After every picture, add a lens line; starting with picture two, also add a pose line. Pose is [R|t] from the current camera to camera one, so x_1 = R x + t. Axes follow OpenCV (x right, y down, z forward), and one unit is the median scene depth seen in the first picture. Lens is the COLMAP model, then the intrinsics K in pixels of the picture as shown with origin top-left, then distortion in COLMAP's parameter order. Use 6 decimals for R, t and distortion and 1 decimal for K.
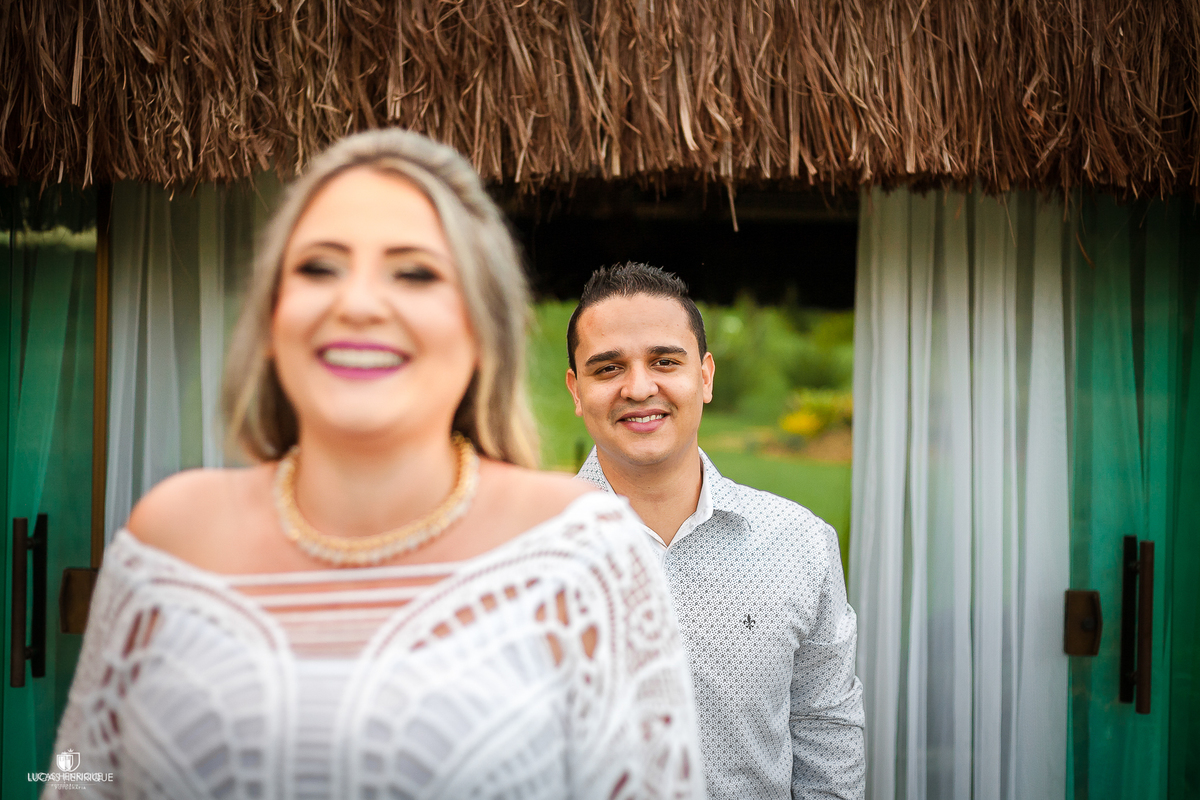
lens RADIAL K [[1718.9, 0, 571.5], [0, 1718.9, 404.8], [0, 0, 1]] dist [-0.083533, 0.000000]
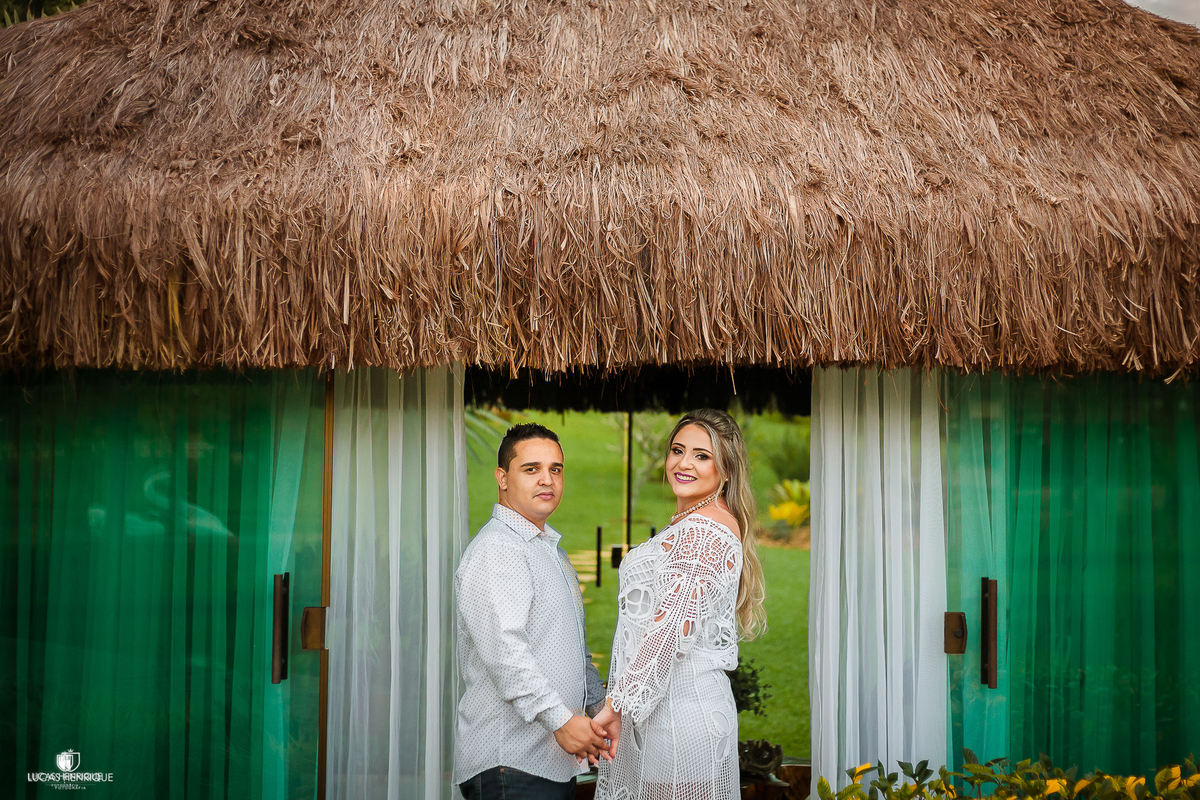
lens RADIAL K [[1718.9, 0, 602.2], [0, 1718.9, 400.3], [0, 0, 1]] dist [-0.083533, 0.000000]
pose [[0.999421, -0.008916, 0.032836, -0.093636], [0.010735, 0.998393, -0.055649, -0.002276], [-0.032287, 0.055969, 0.997910, -0.708447]]
